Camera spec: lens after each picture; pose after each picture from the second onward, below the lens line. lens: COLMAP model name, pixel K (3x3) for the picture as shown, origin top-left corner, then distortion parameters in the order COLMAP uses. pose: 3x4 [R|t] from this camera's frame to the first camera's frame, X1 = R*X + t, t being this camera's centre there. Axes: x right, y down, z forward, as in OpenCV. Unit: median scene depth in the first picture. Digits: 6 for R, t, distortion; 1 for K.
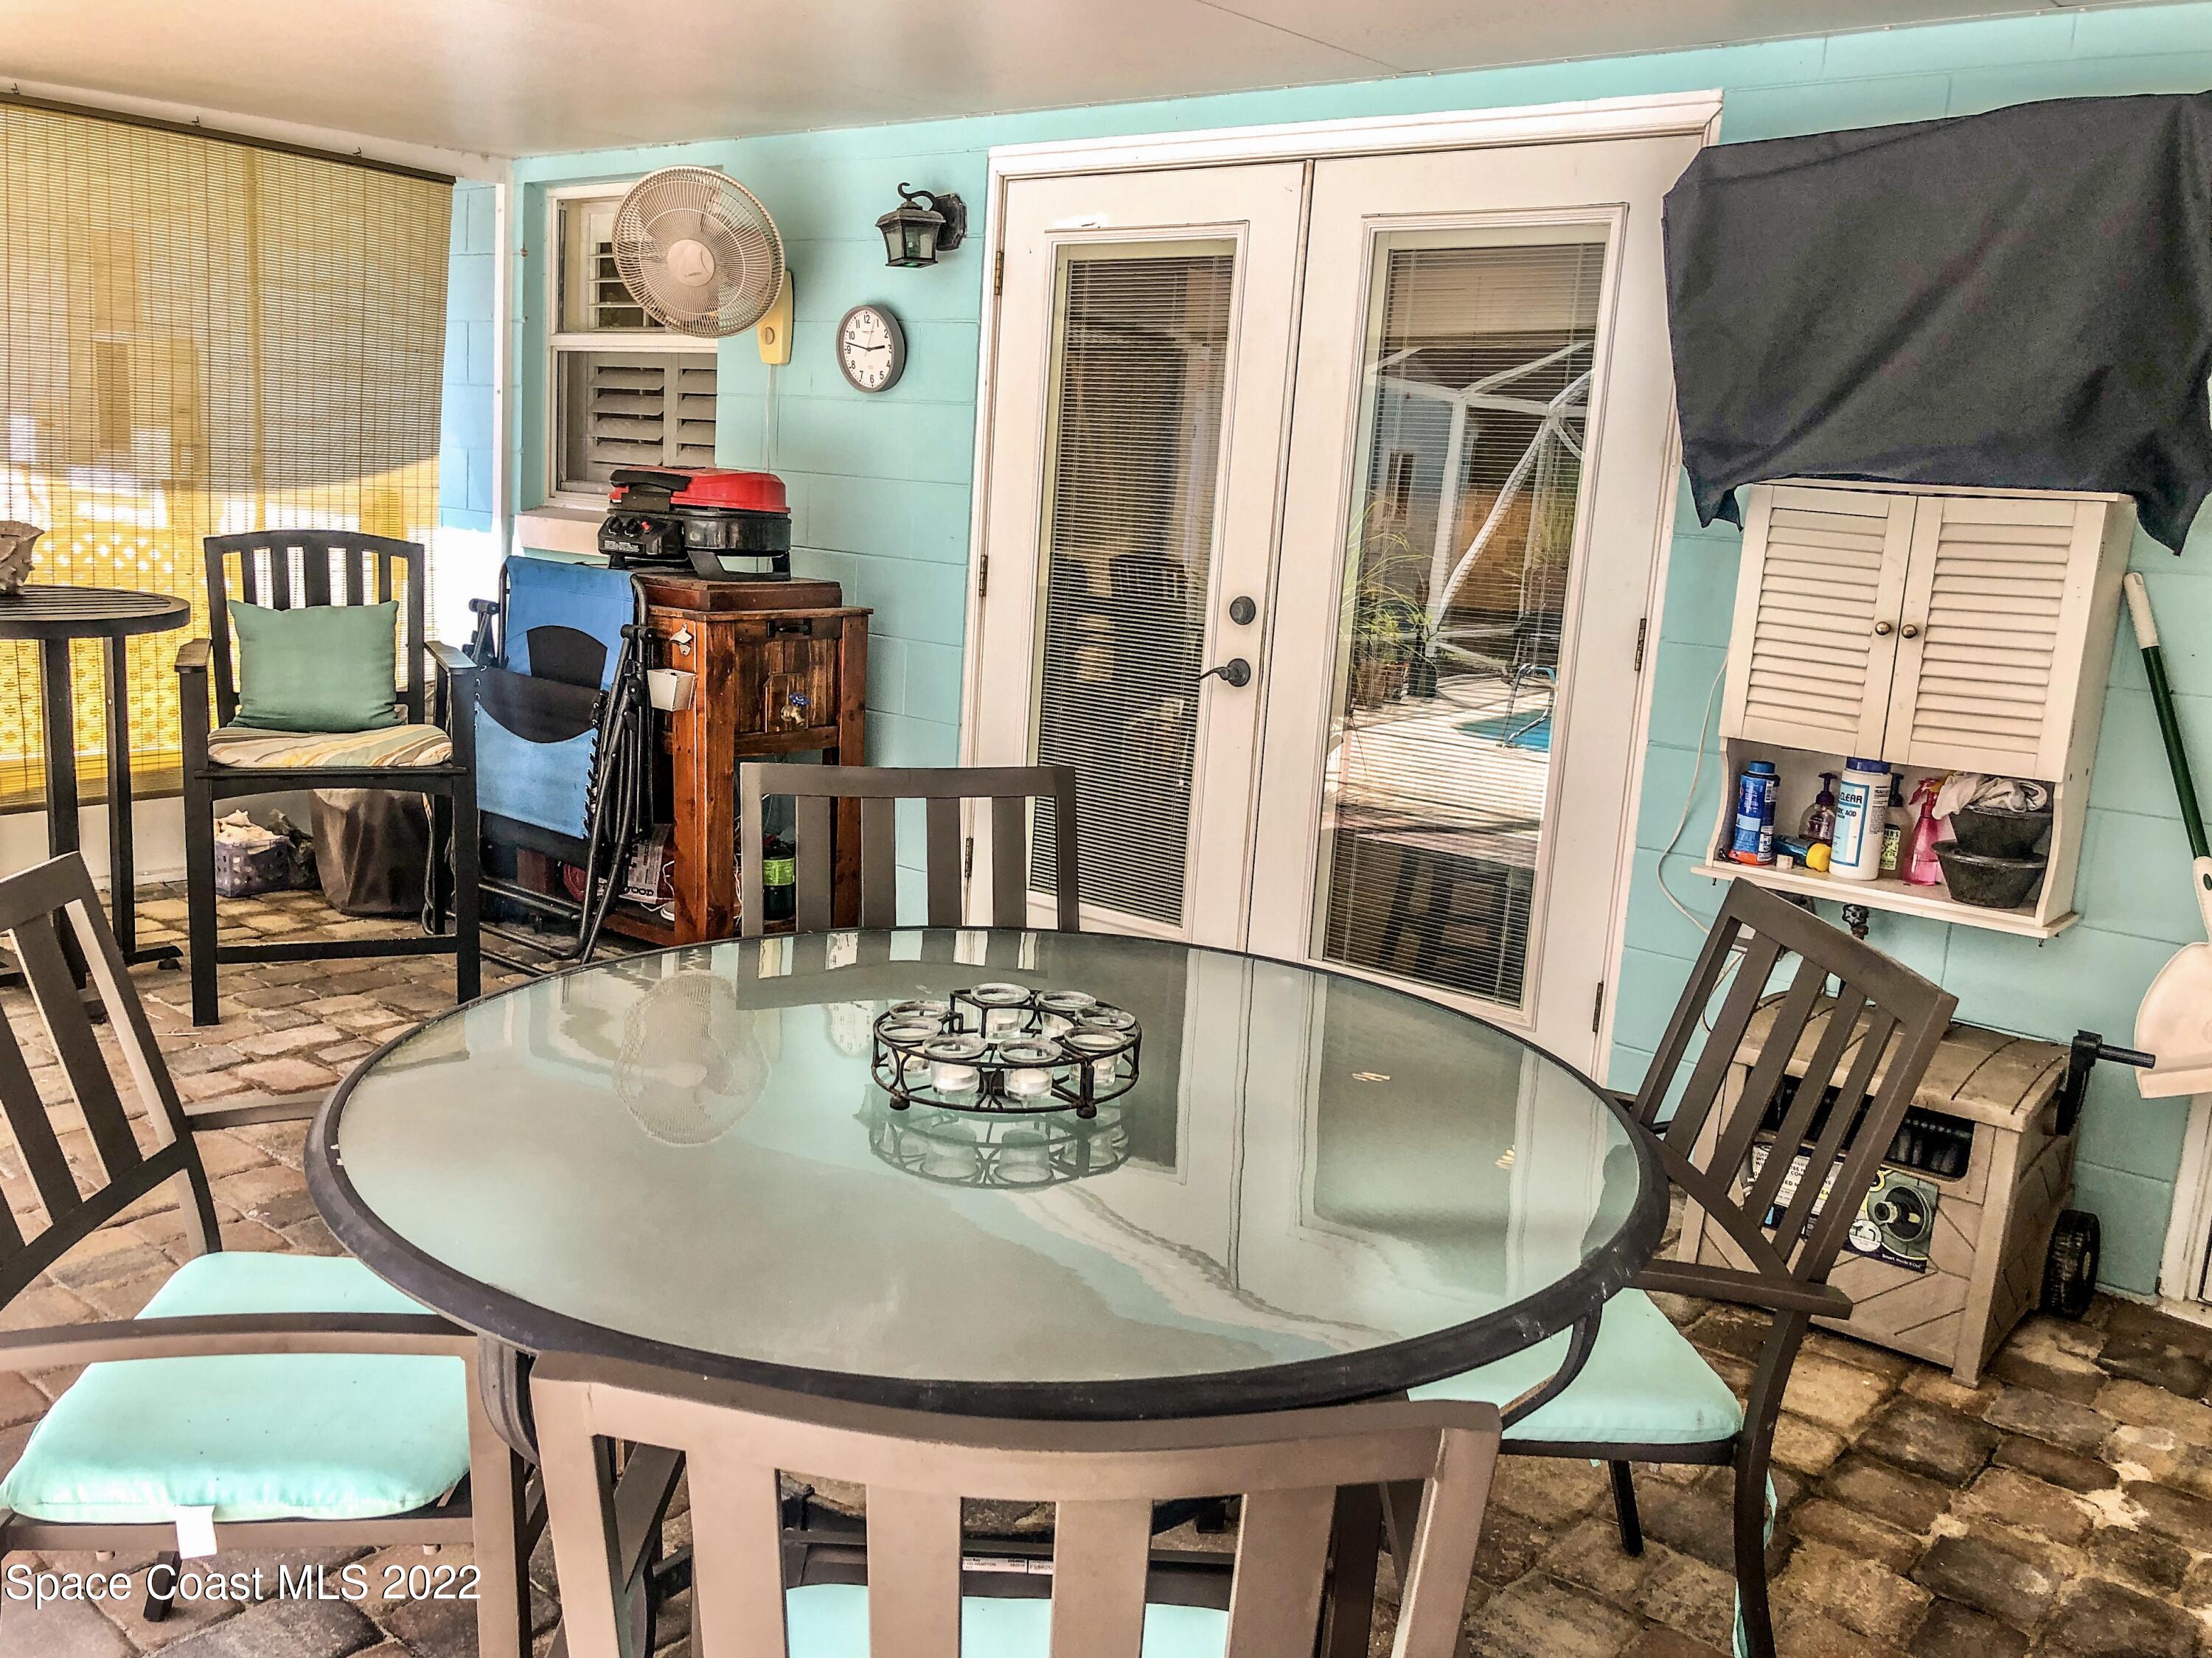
lens RADIAL K [[1873.2, 0, 1106.0], [0, 1873.2, 829.0], [0, 0, 1]] dist [-0.000773, -0.005816]
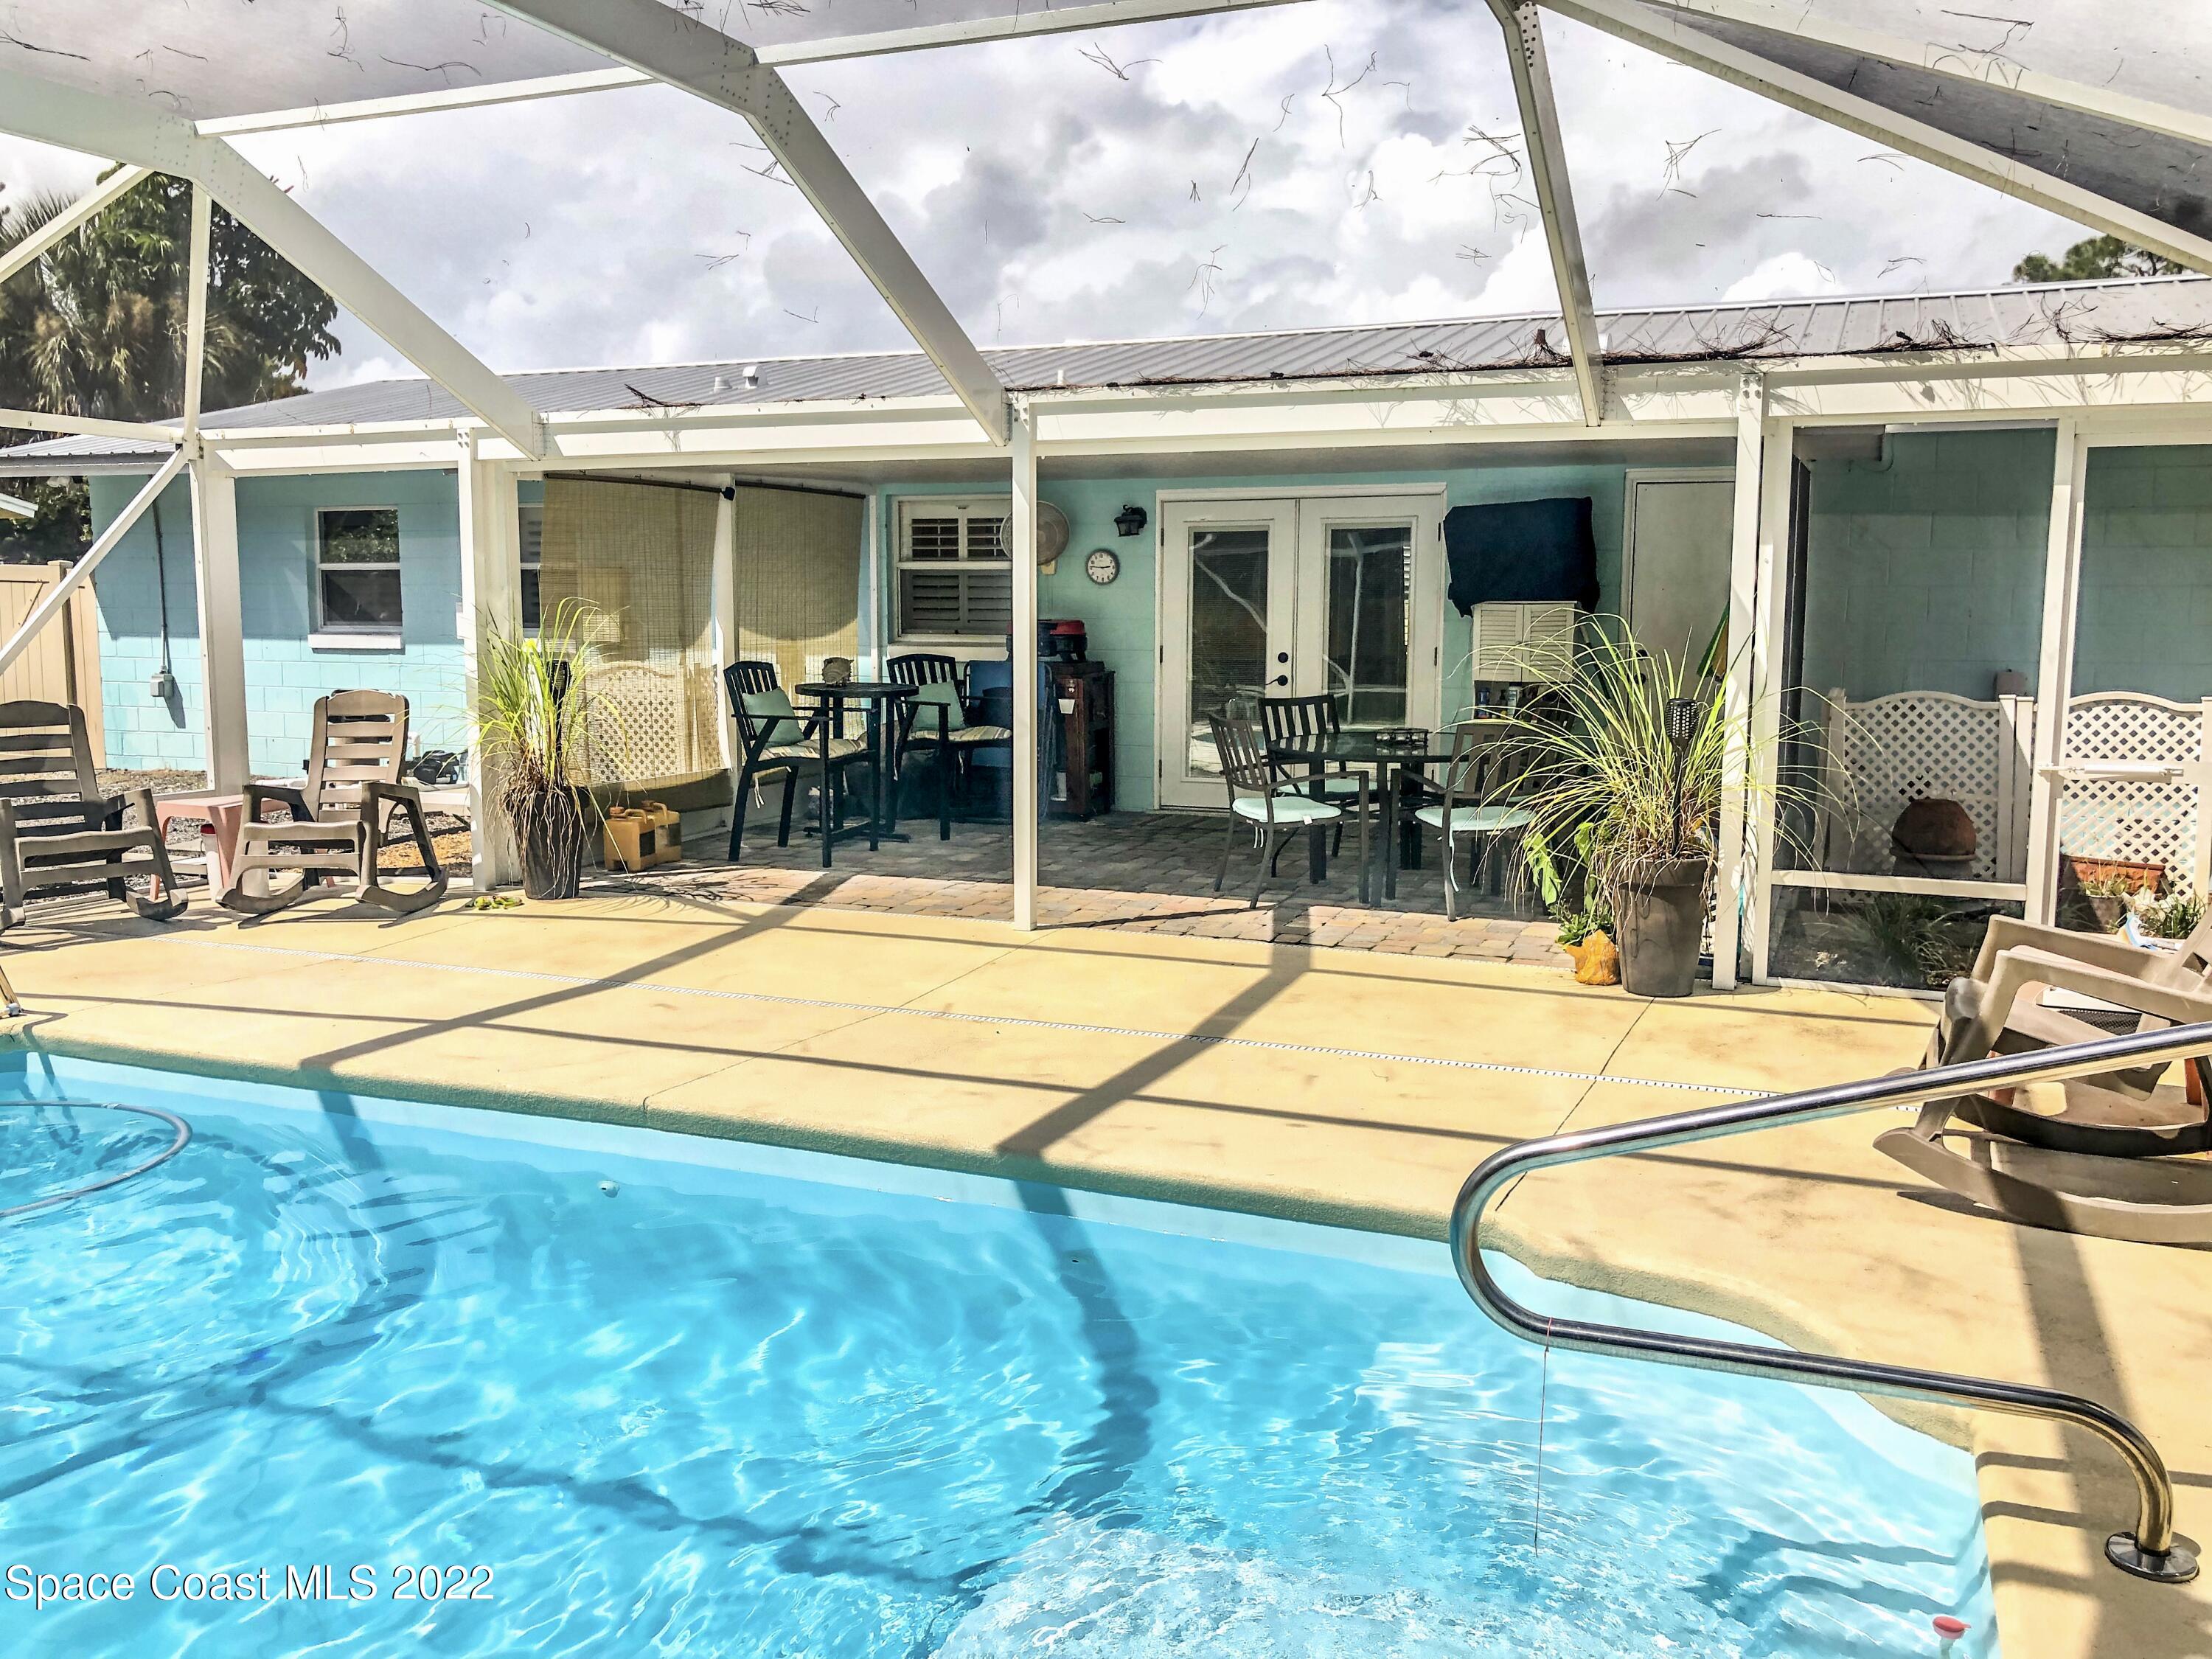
lens RADIAL K [[1873.4, 0, 1106.0], [0, 1873.4, 829.5], [0, 0, 1]] dist [-0.000773, -0.005816]
pose [[0.945897, -0.100242, 0.308593, -1.025381], [0.116612, 0.992560, -0.035020, 0.195591], [-0.302787, 0.069111, 0.950549, -1.486835]]
